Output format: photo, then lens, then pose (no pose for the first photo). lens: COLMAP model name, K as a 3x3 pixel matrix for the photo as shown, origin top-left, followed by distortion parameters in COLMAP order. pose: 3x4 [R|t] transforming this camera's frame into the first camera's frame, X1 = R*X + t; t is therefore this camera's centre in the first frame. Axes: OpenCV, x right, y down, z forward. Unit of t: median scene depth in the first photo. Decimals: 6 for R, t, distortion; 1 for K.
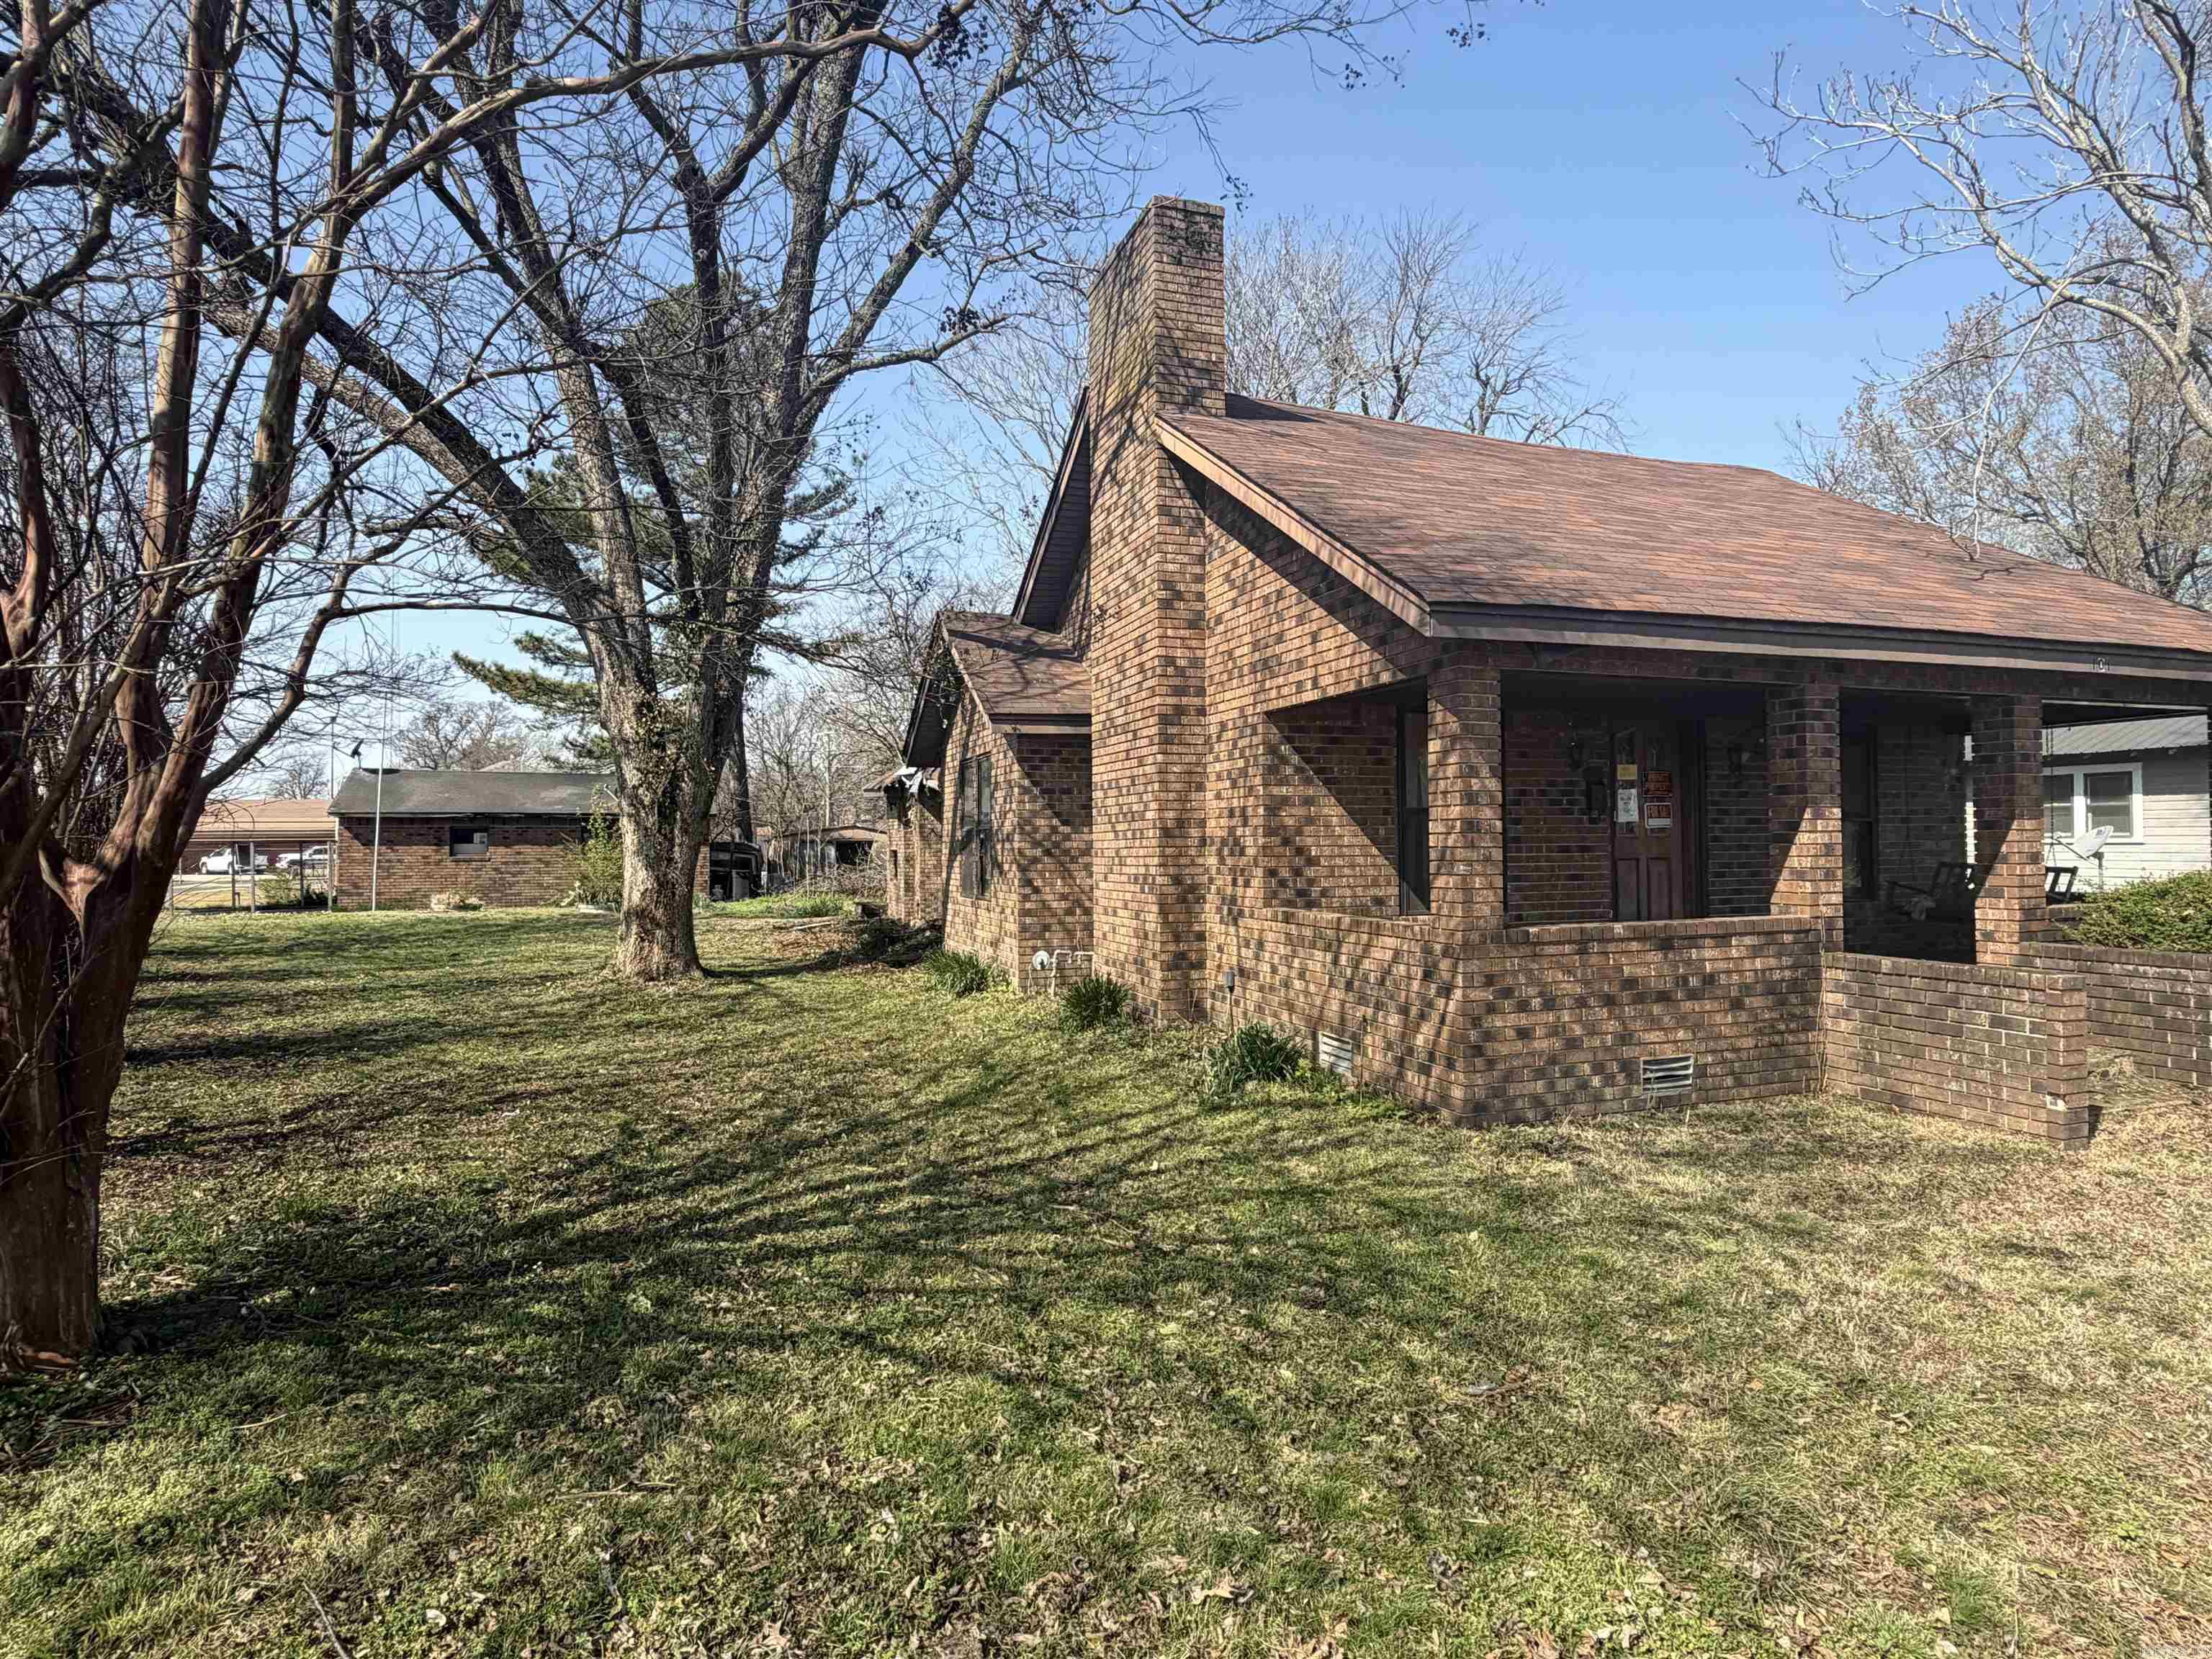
lens RADIAL K [[1184.6, 0, 1106.0], [0, 1184.6, 829.5], [0, 0, 1]] dist [-0.002891, -0.000655]
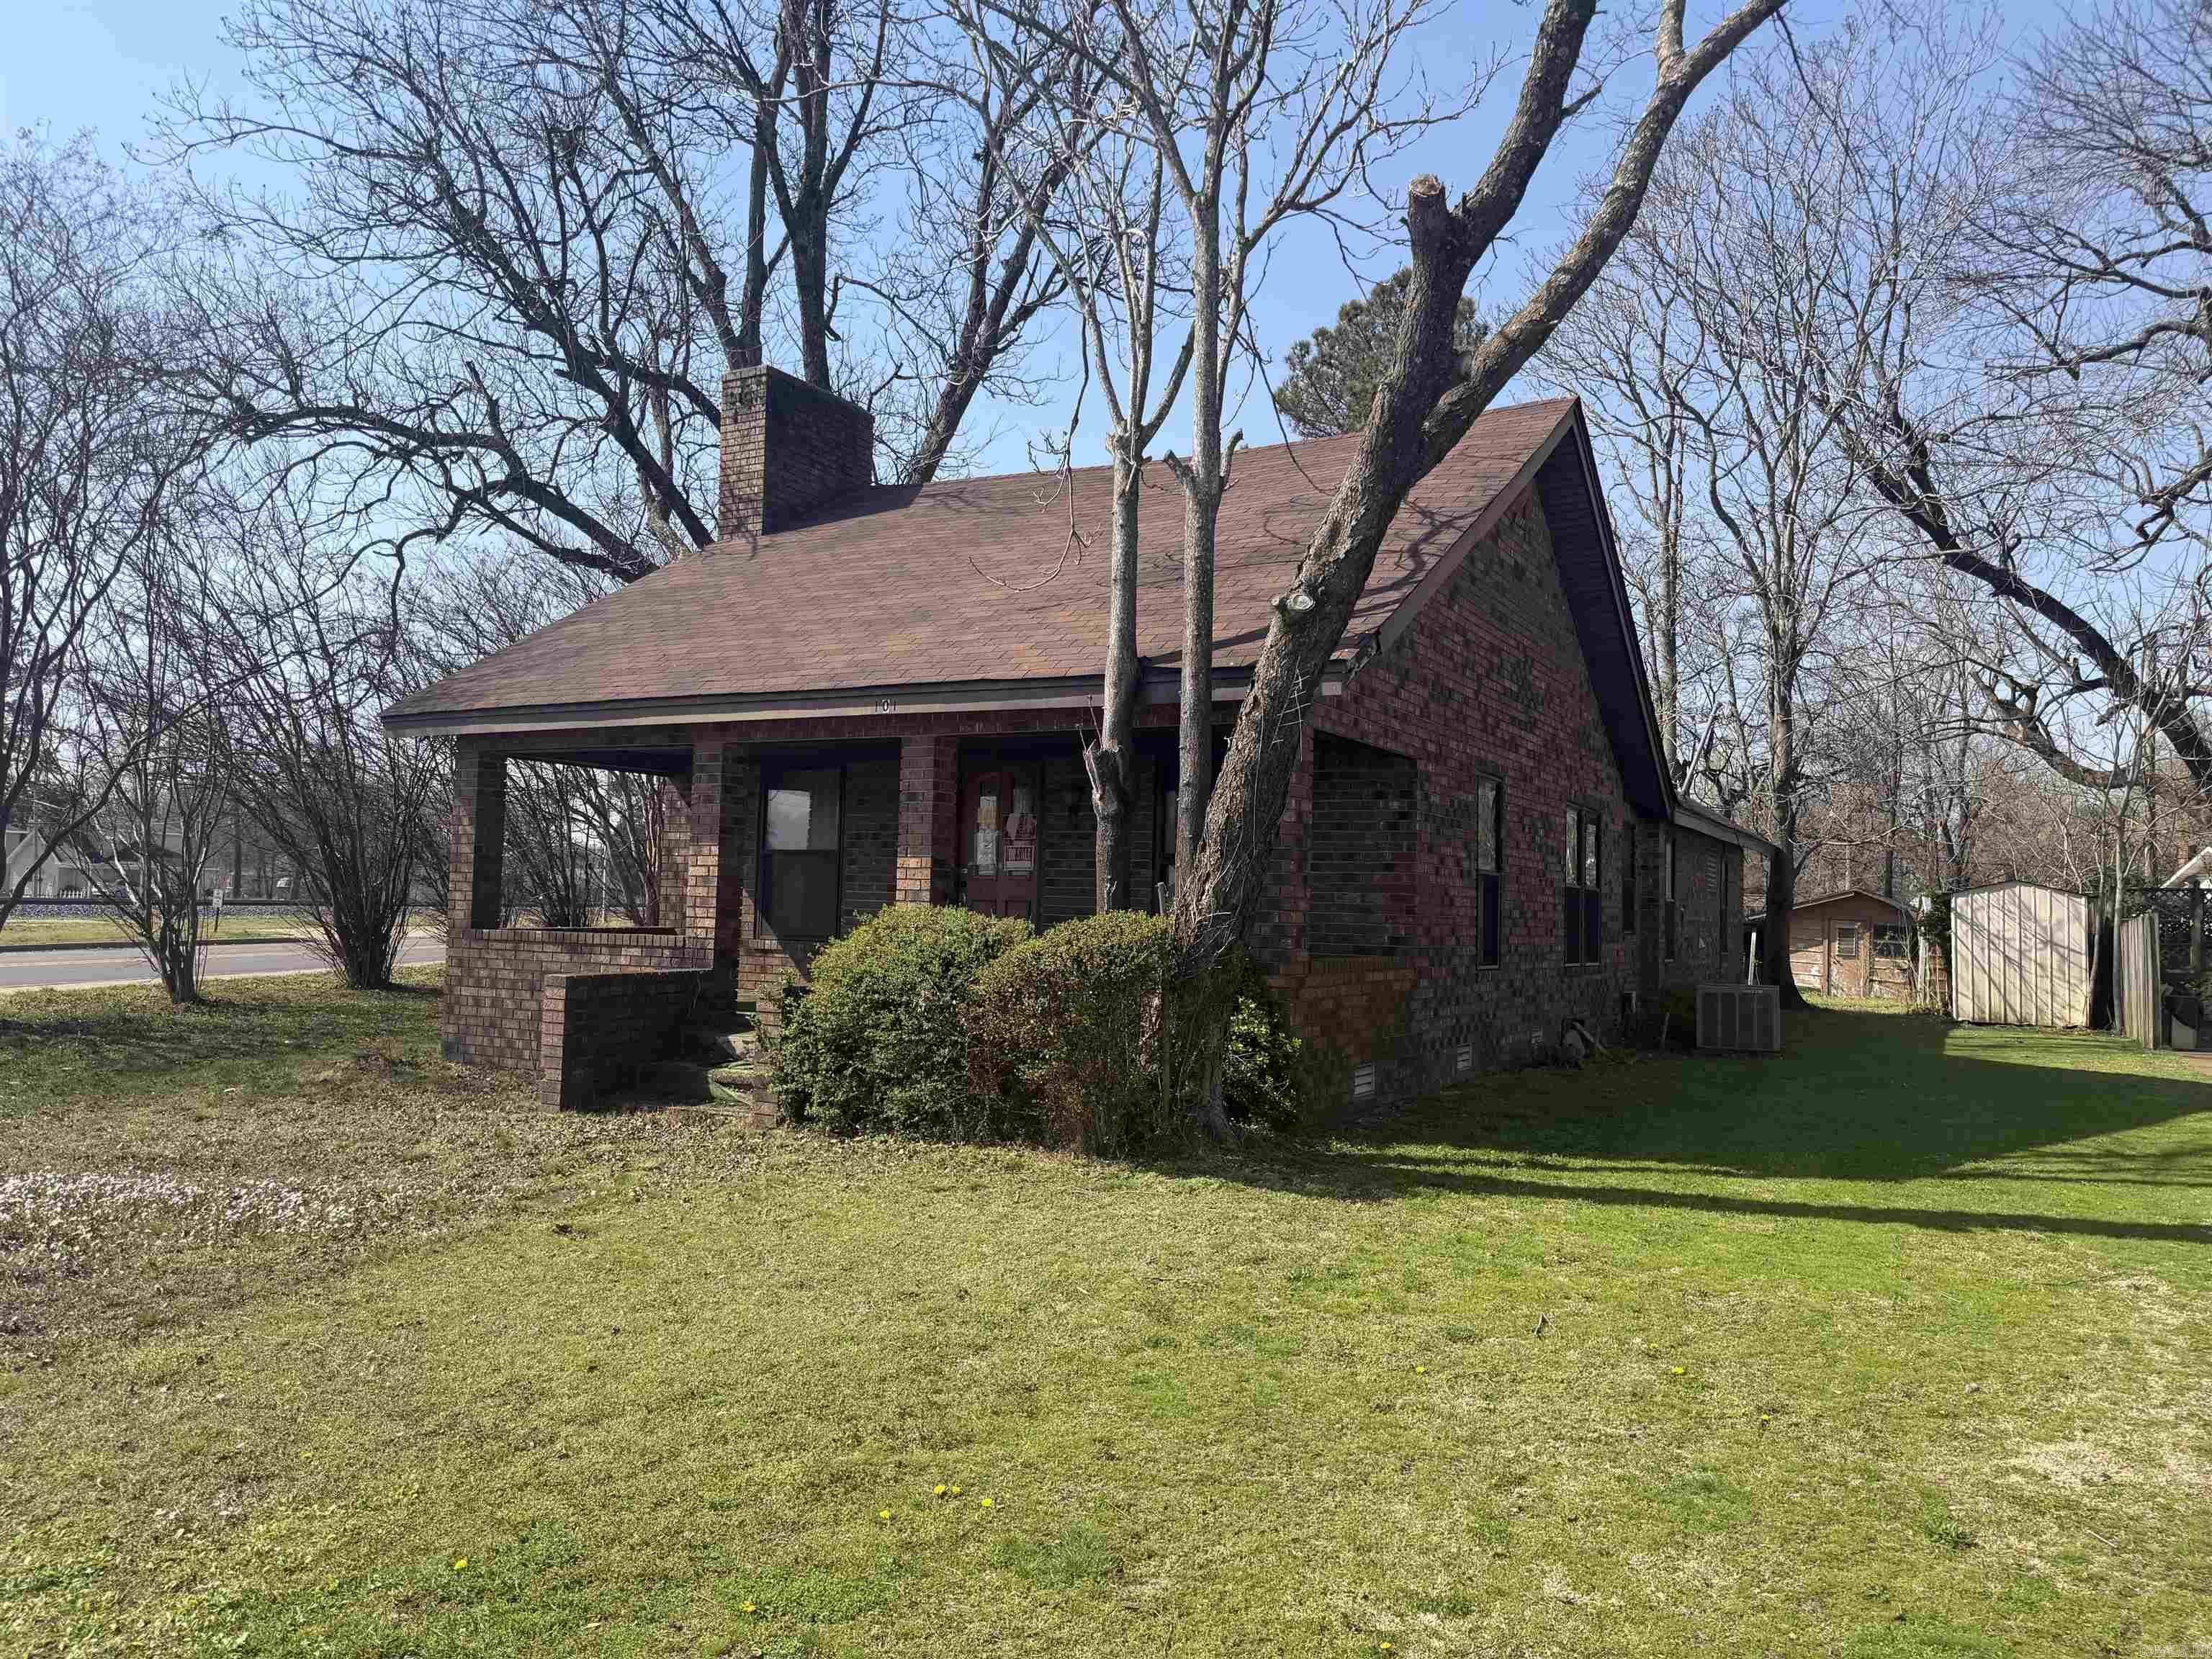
lens RADIAL K [[1537.3, 0, 1106.0], [0, 1537.3, 829.5], [0, 0, 1]] dist [0.116652, -0.141905]
pose [[0.664191, -0.011572, -0.747473, 2.028157], [-0.022225, 0.999133, -0.035217, 0.011047], [0.747232, 0.040003, 0.663358, 0.267319]]
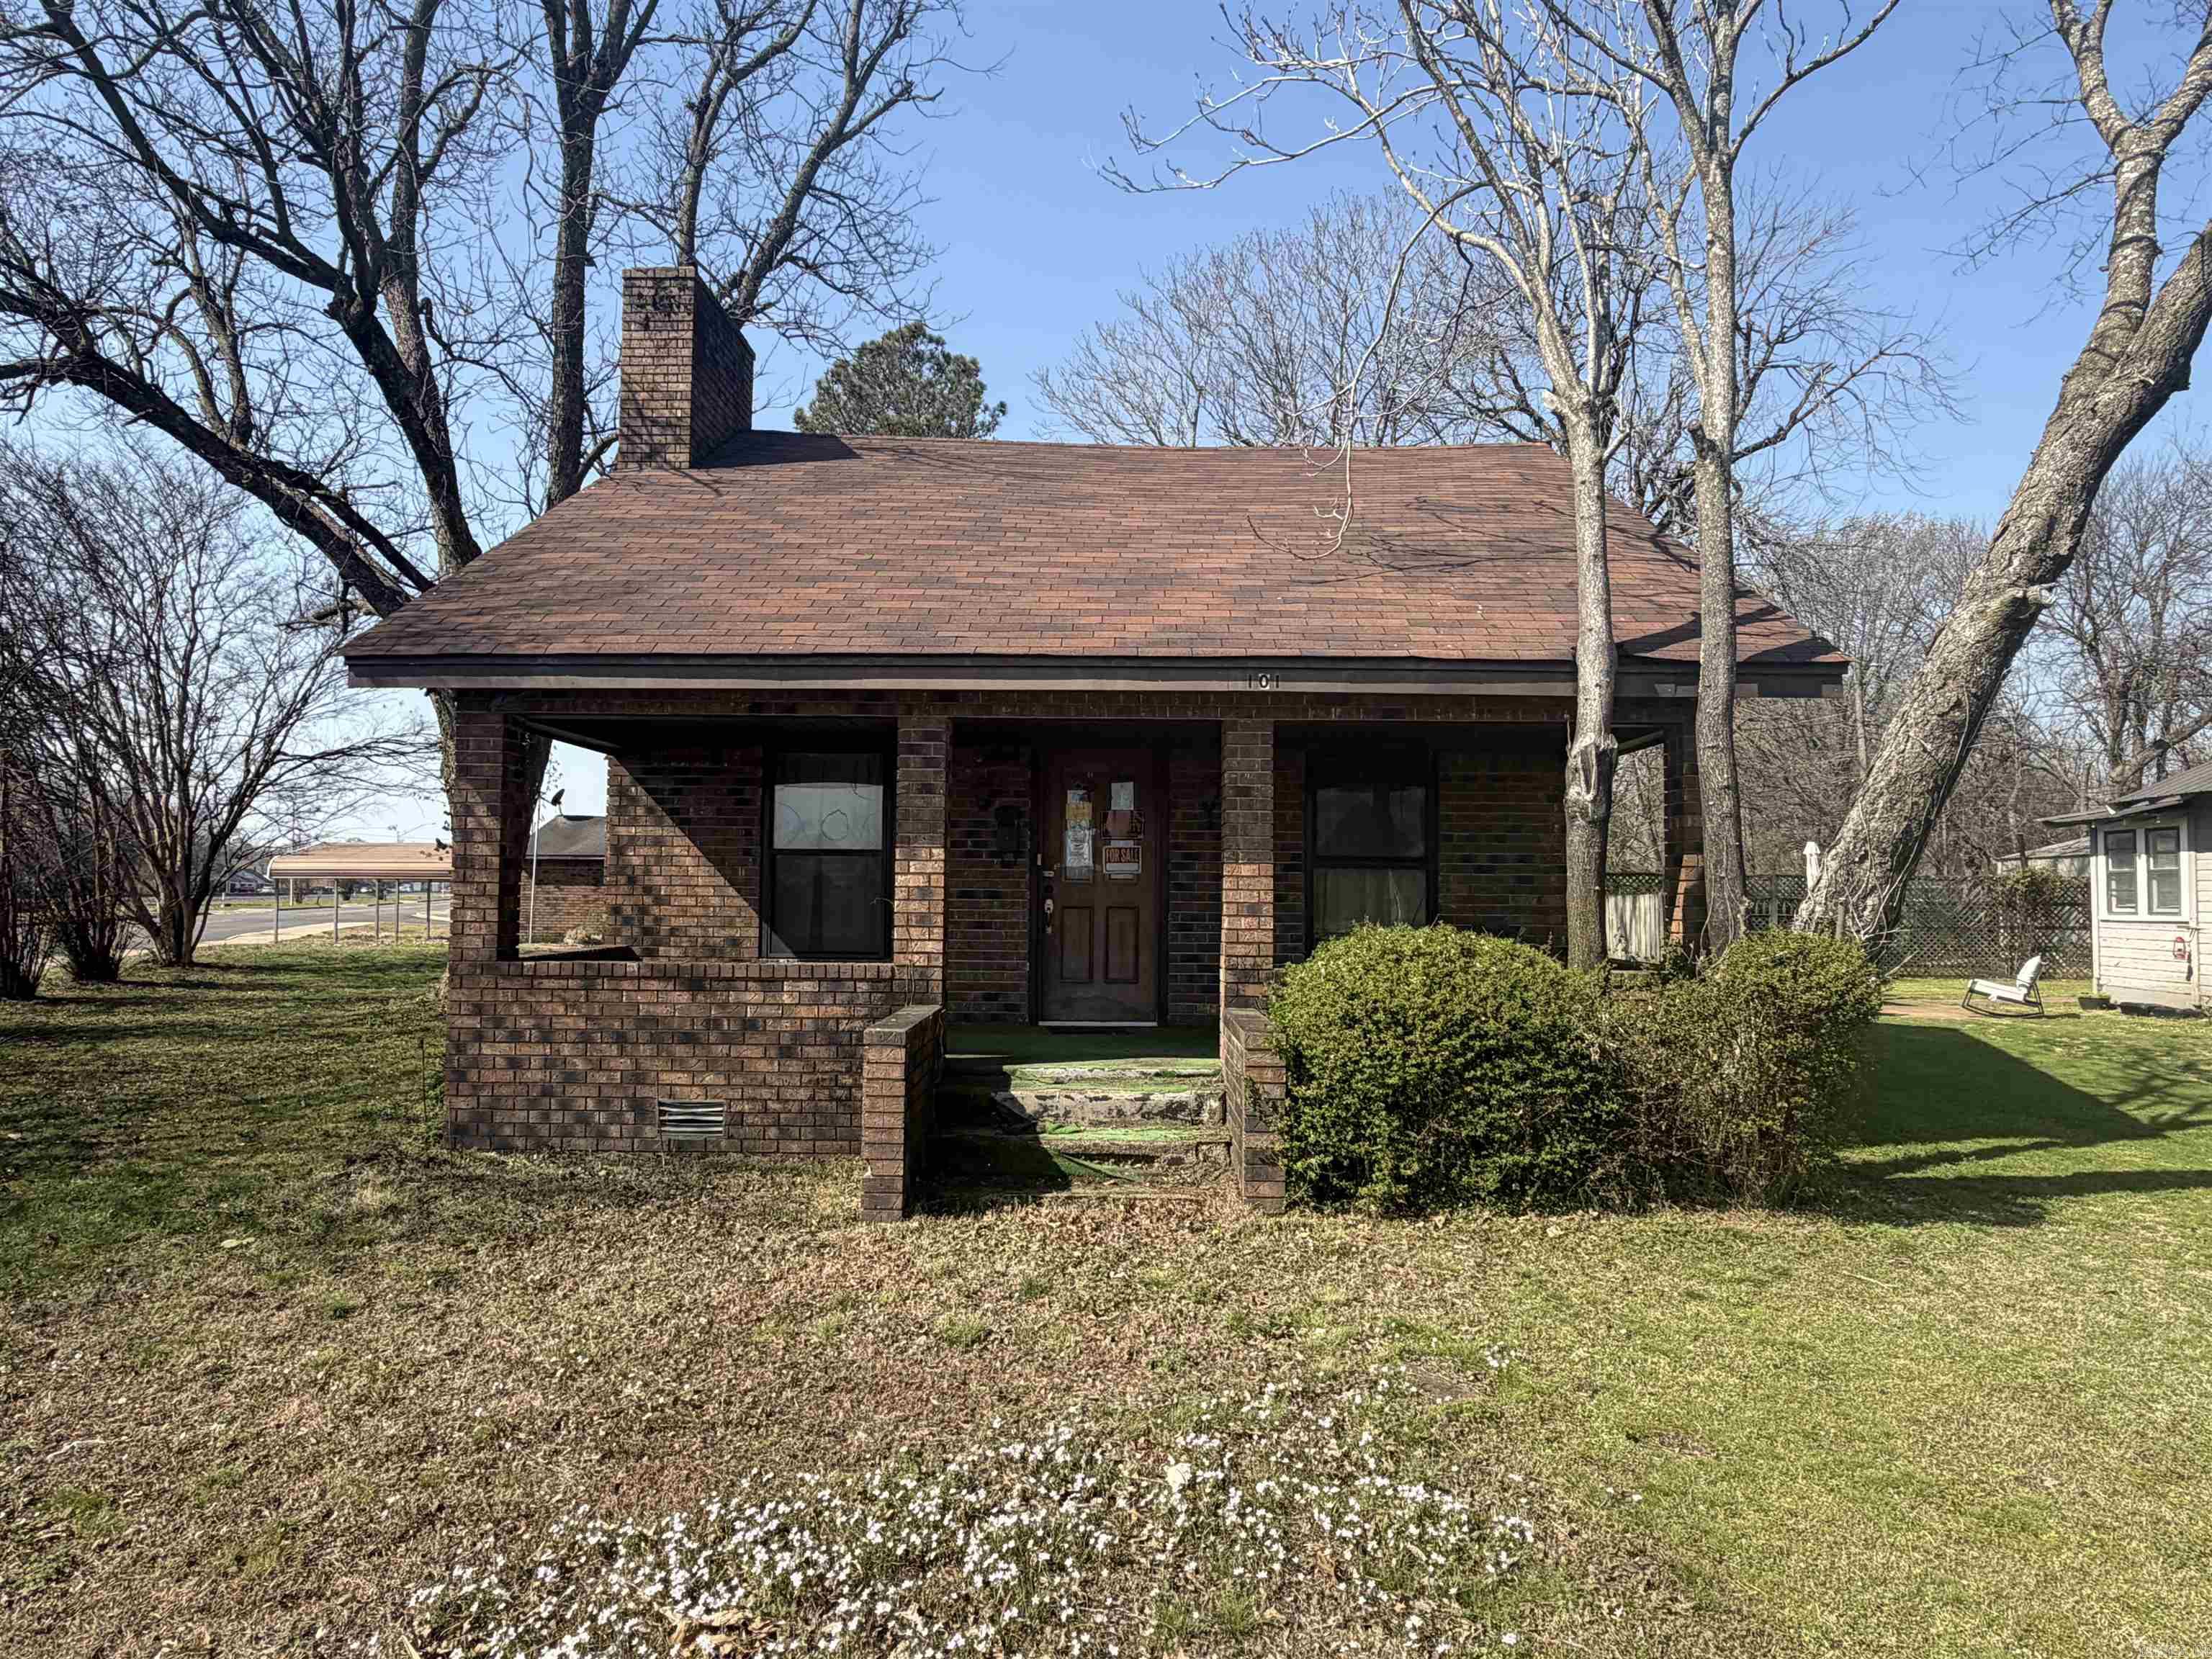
lens RADIAL K [[1322.6, 0, 1106.0], [0, 1322.6, 829.5], [0, 0, 1]] dist [0.001978, 0.001669]
pose [[0.938968, -0.000161, -0.344005, 1.095415], [-0.013526, 0.999209, -0.037386, 0.003947], [0.343739, 0.039758, 0.938223, 0.075016]]
